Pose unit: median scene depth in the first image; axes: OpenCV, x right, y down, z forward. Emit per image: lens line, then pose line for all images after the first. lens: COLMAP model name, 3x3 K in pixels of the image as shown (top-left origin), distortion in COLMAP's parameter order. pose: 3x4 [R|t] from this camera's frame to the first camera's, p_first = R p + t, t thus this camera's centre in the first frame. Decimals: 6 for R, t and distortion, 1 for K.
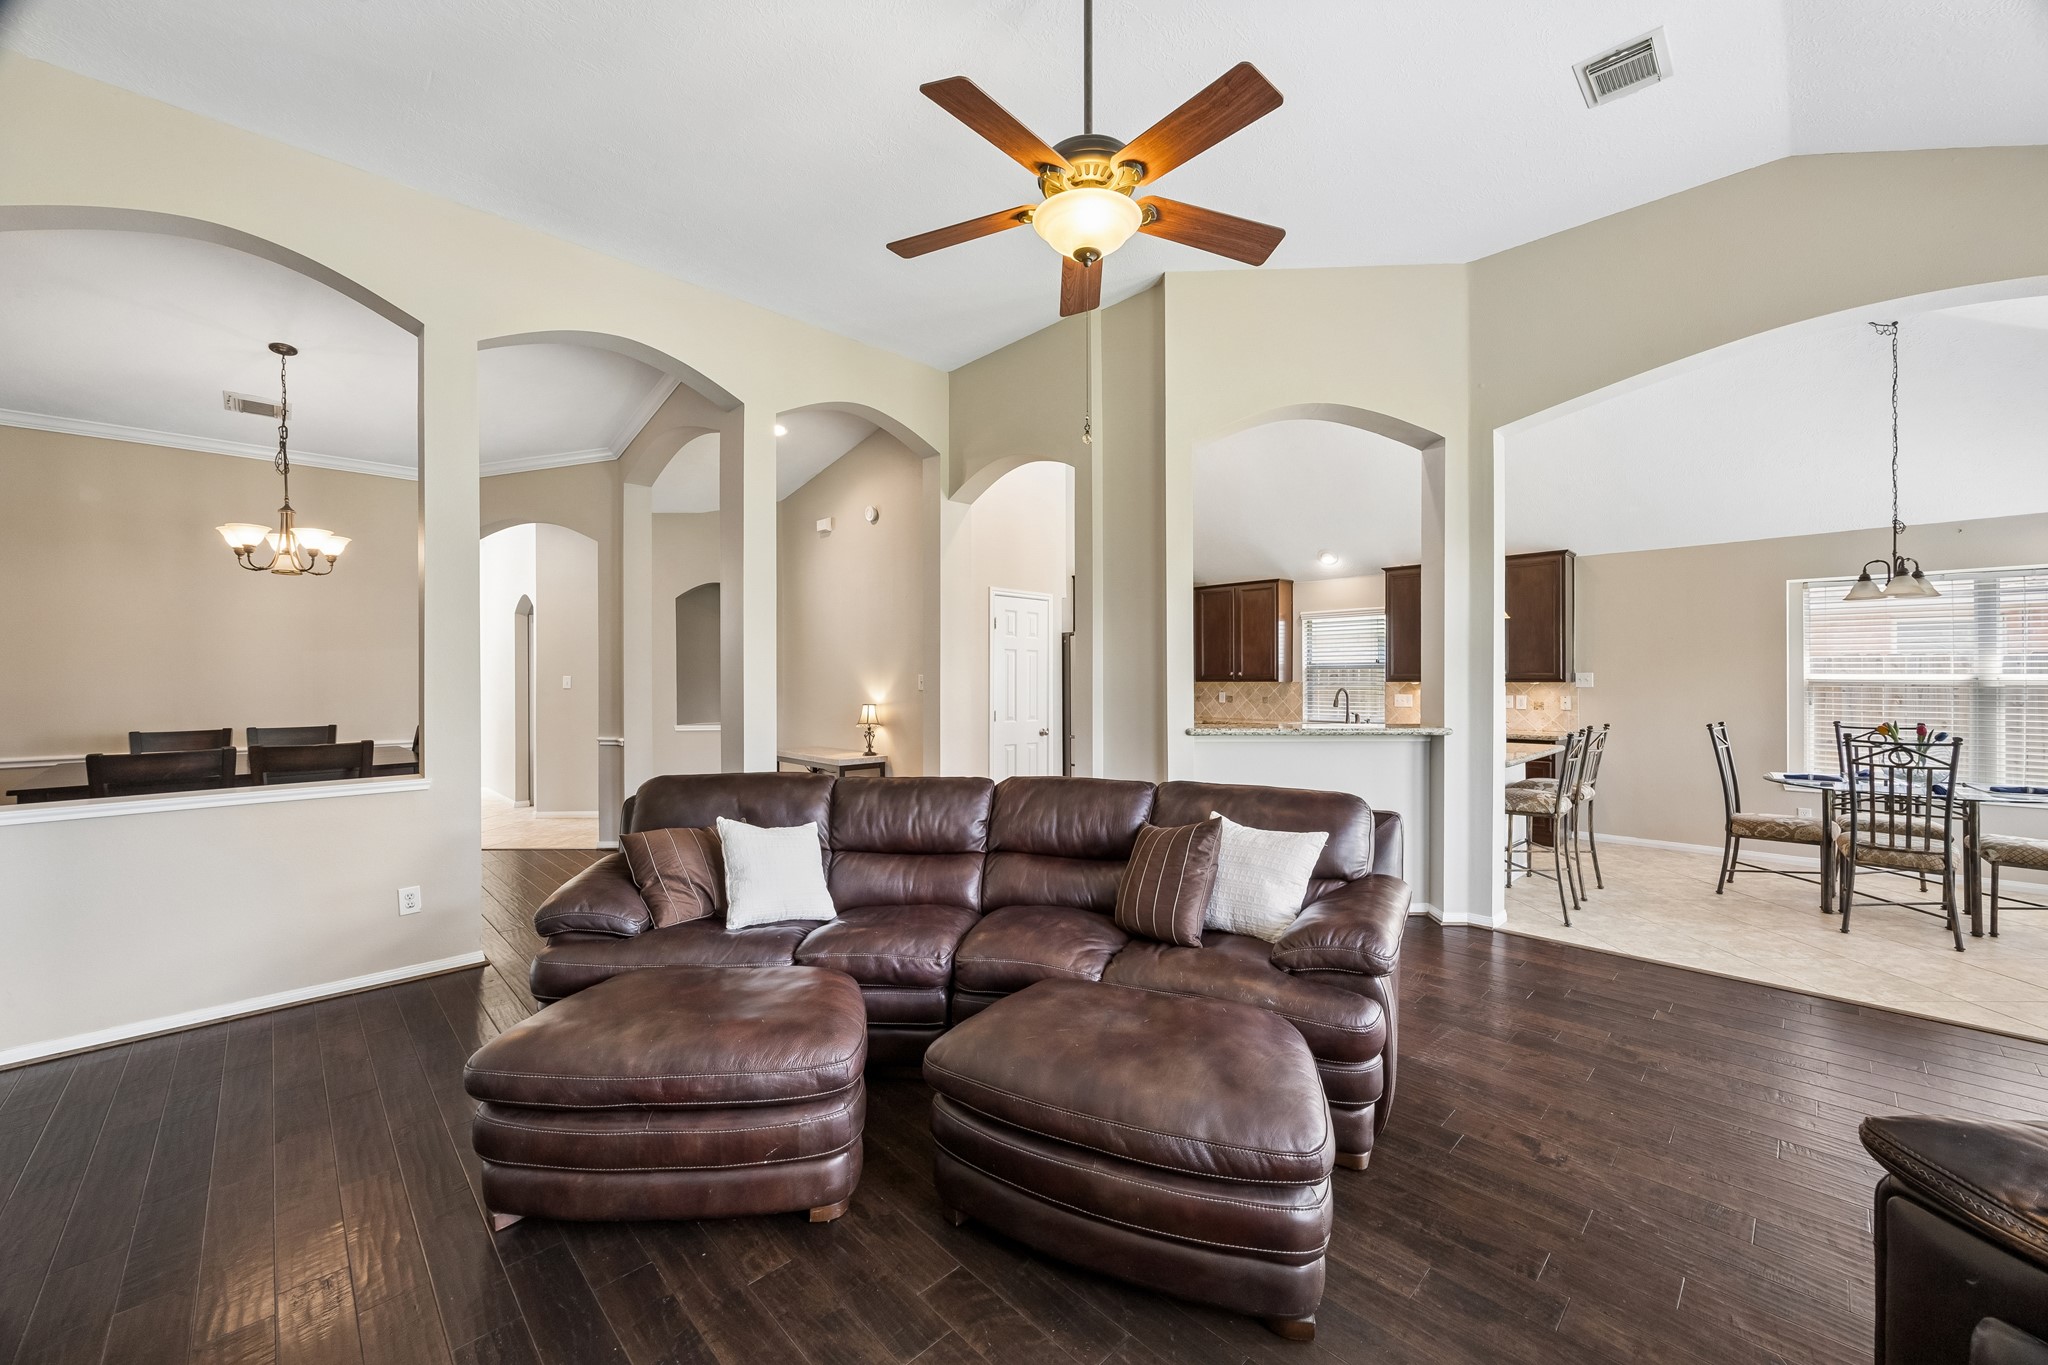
lens RADIAL K [[782.3, 0, 1029.4], [0, 782.3, 684.9], [0, 0, 1]] dist [0.001088, 0.000047]
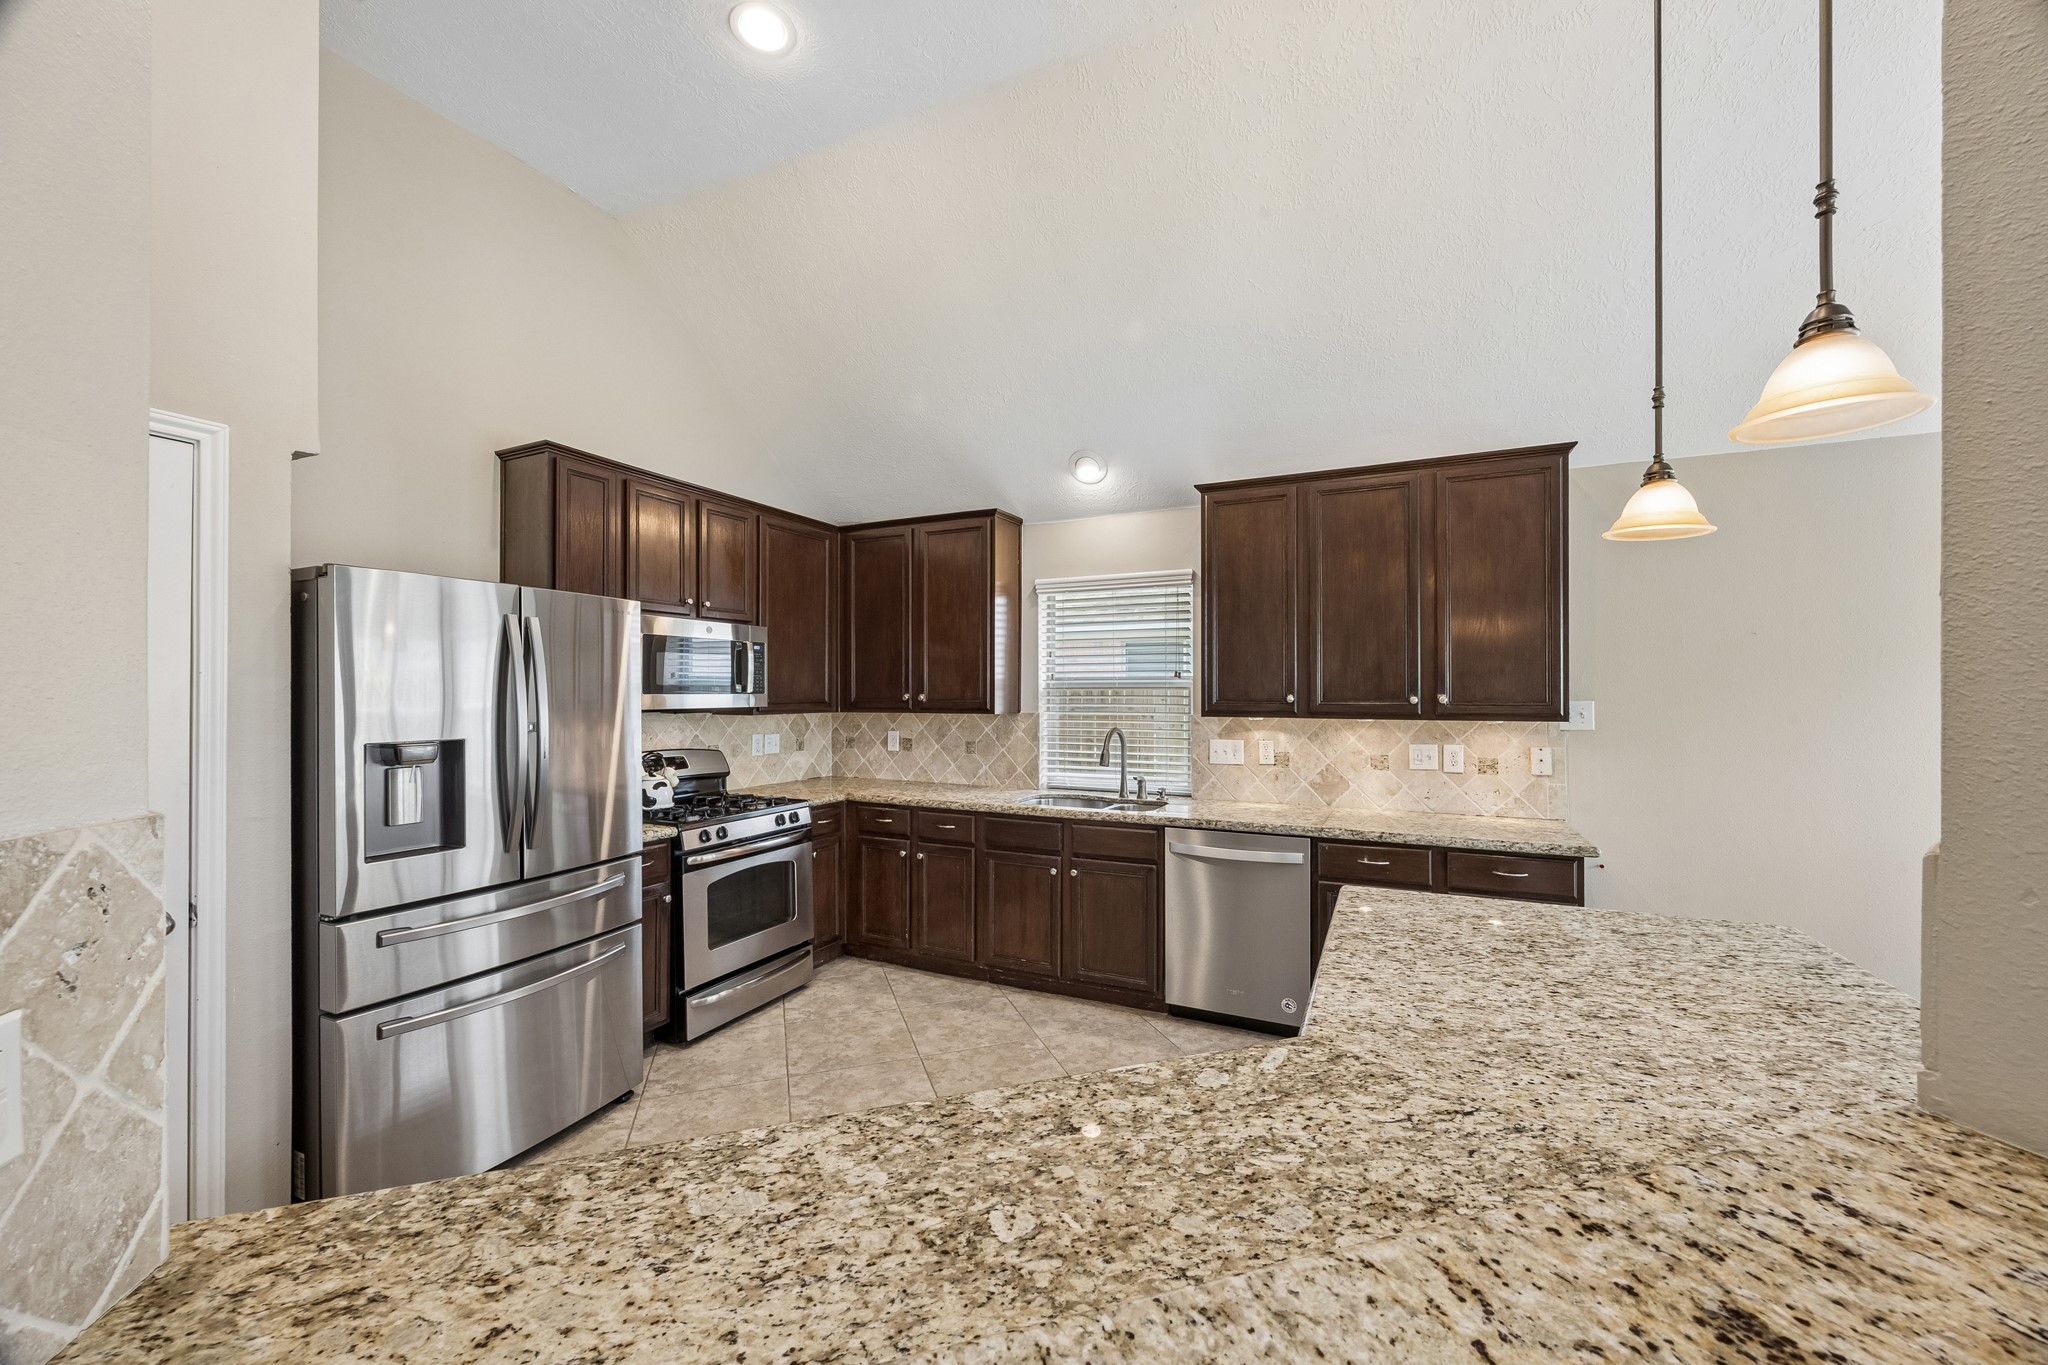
lens RADIAL K [[773.7, 0, 1025.7], [0, 773.7, 698.6], [0, 0, 1]] dist [-0.002746, -0.000112]
pose [[0.939294, 0.000527, 0.343113, 0.163414], [-0.000005, 0.999999, -0.001523, -0.013057], [-0.343114, 0.001429, 0.939293, 0.517326]]
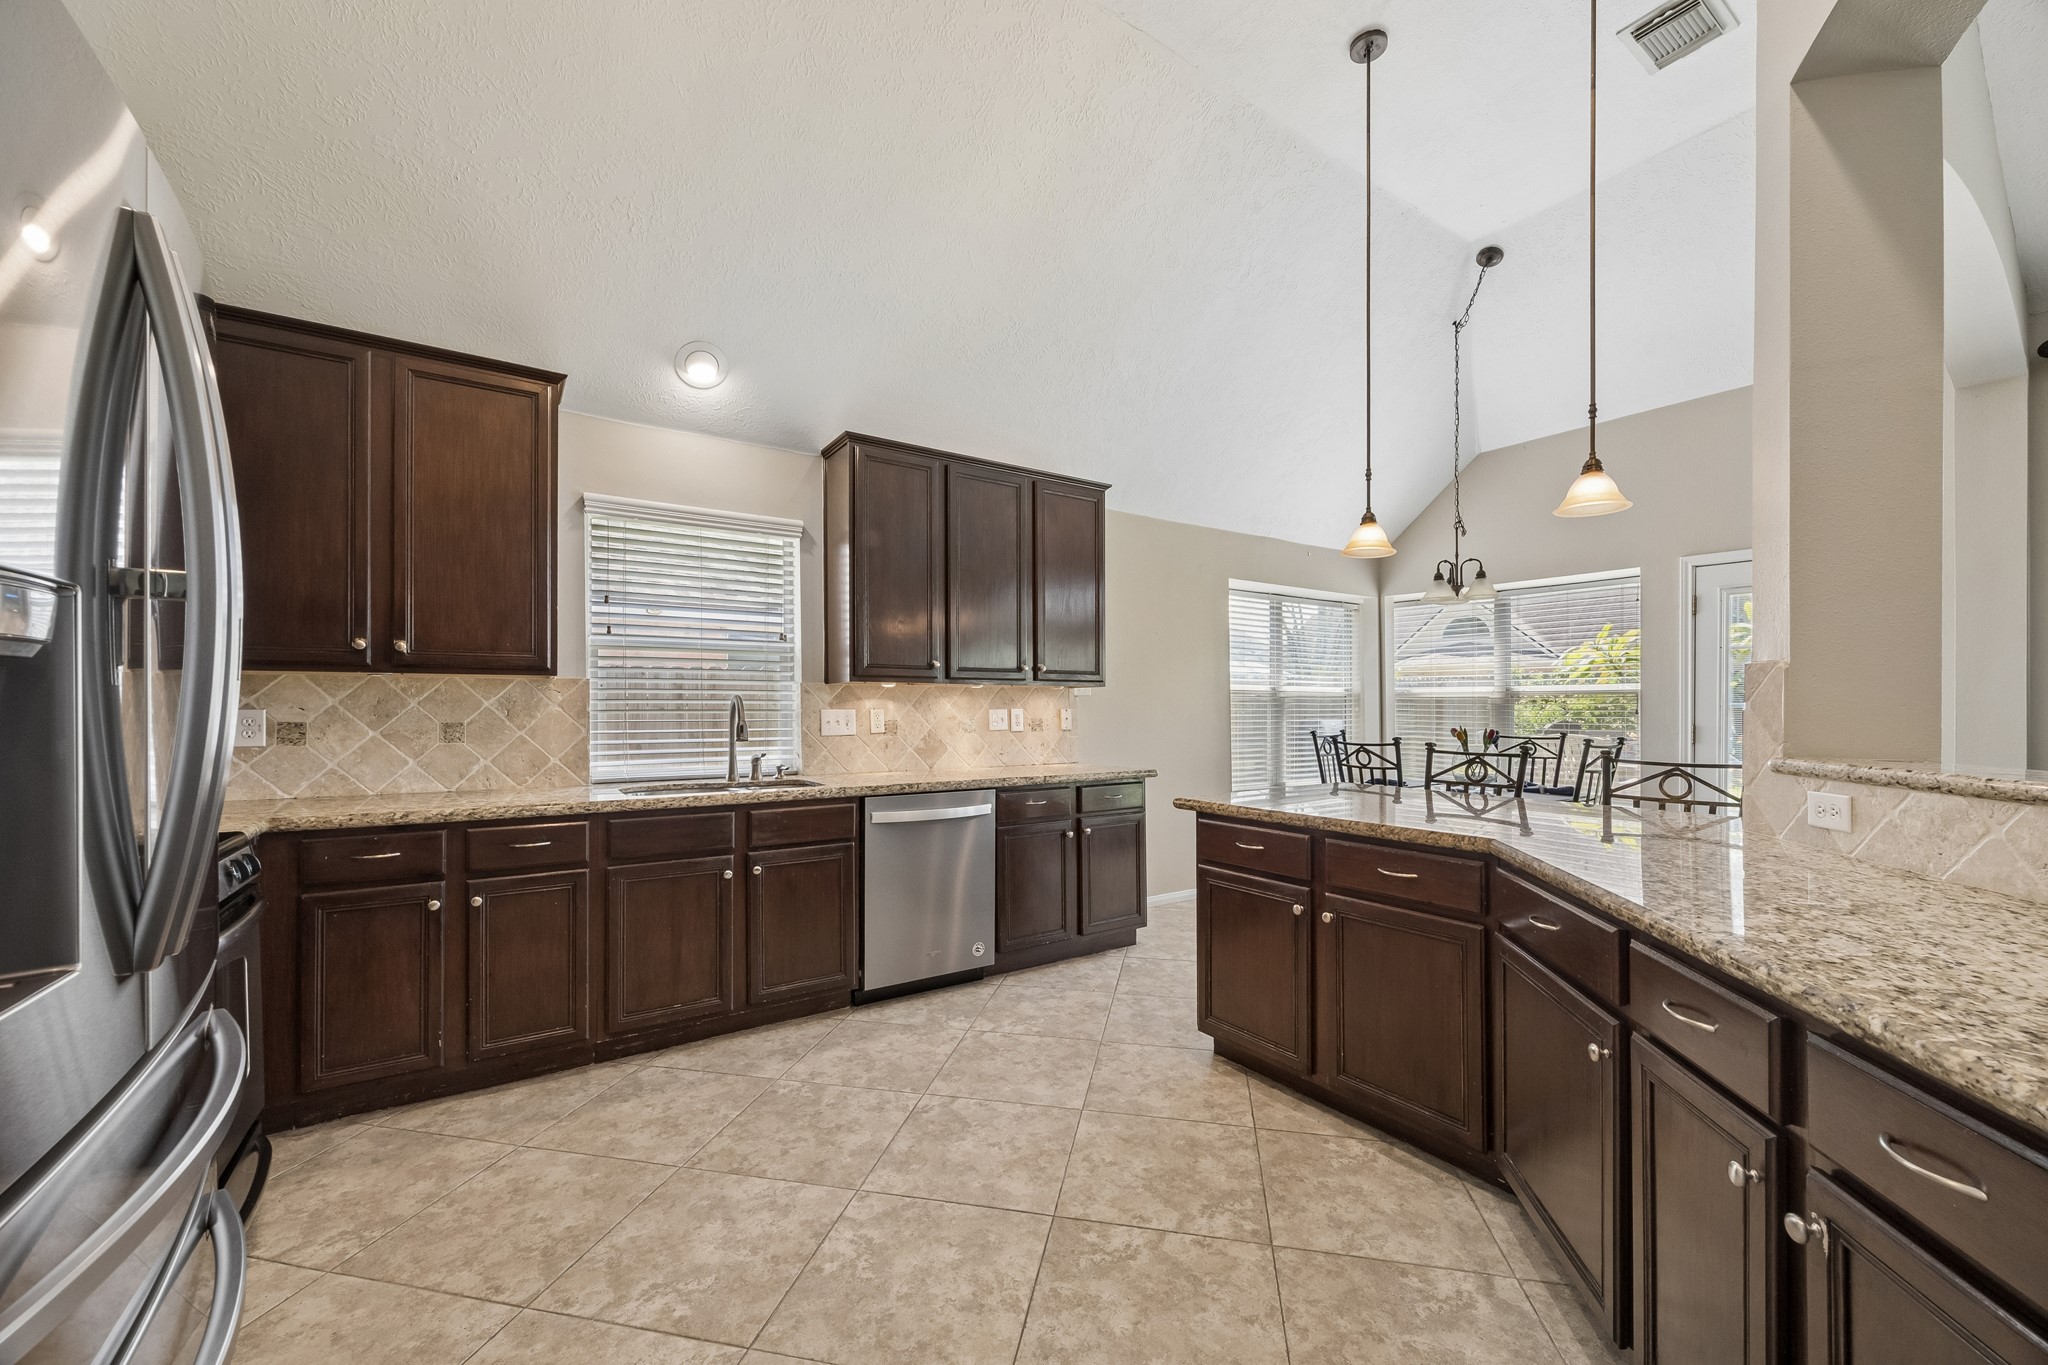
lens RADIAL K [[787.6, 0, 1031.6], [0, 787.6, 708.8], [0, 0, 1]] dist [-0.000363, 0.000115]
pose [[0.183911, 0.001092, 0.982942, 0.017307], [0.005962, 0.999980, -0.002227, 0.012178], [-0.982925, 0.006270, 0.183900, 0.722882]]
